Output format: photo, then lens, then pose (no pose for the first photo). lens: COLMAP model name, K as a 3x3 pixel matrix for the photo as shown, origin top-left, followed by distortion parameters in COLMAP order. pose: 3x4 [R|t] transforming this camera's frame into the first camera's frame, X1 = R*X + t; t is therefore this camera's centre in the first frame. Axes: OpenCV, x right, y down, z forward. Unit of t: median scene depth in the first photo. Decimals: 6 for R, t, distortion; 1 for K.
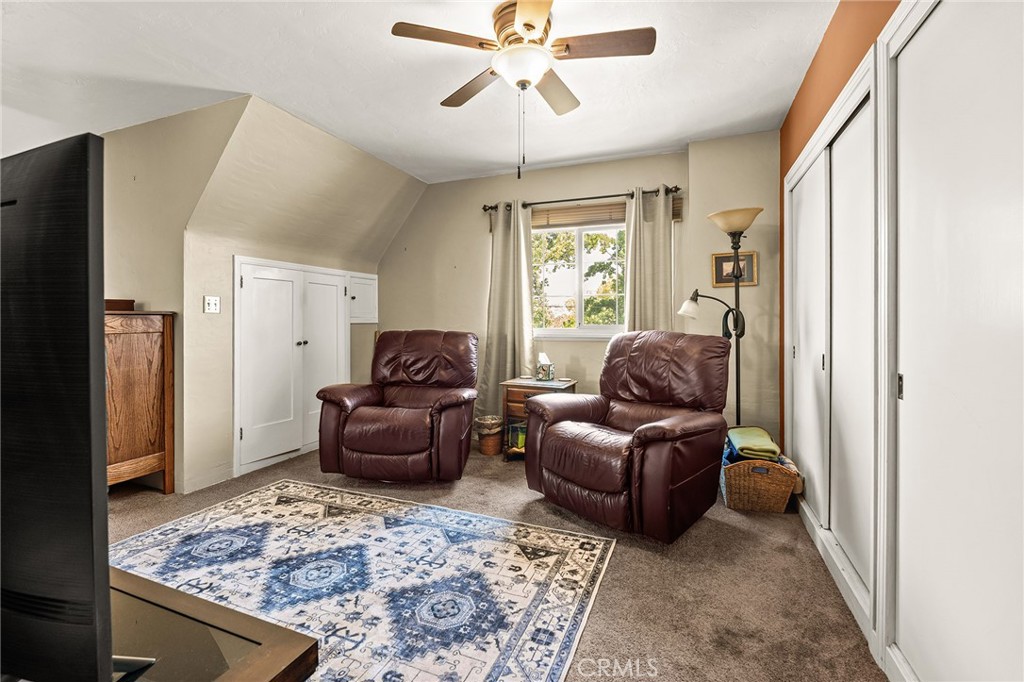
lens RADIAL K [[439.0, 0, 506.0], [0, 439.0, 317.6], [0, 0, 1]] dist [-0.018832, 0.001765]
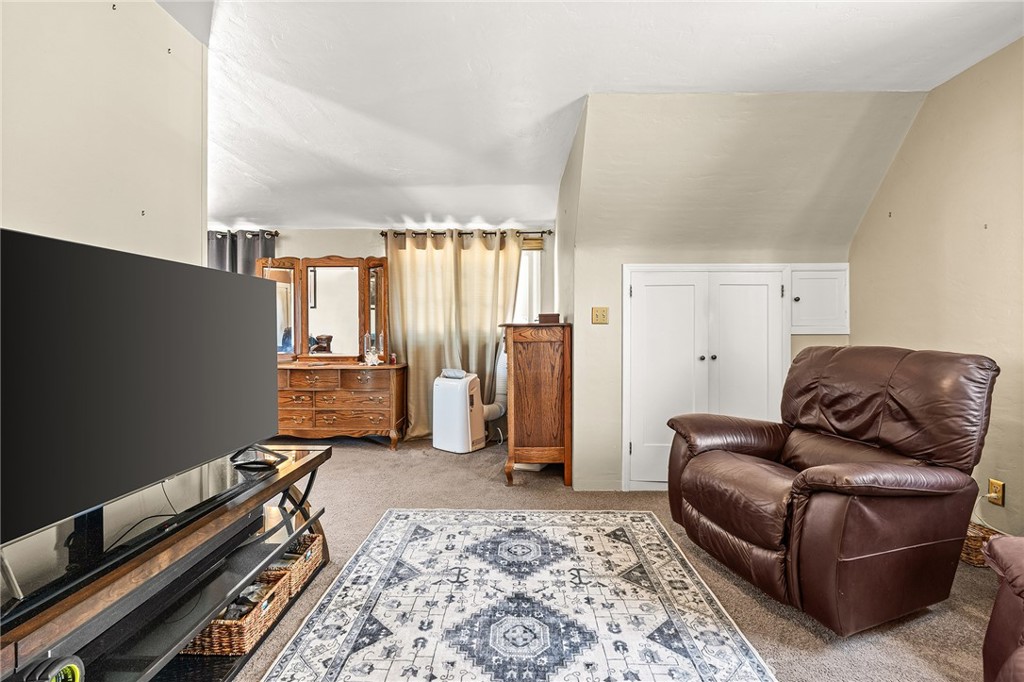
lens RADIAL K [[439.0, 0, 511.2], [0, 439.0, 332.2], [0, 0, 1]] dist [-0.018832, 0.001765]
pose [[0.375189, 0.000787, -0.926948, 0.242088], [0.009808, 0.999940, 0.004819, 0.002603], [0.926896, -0.010899, 0.375159, 0.490716]]
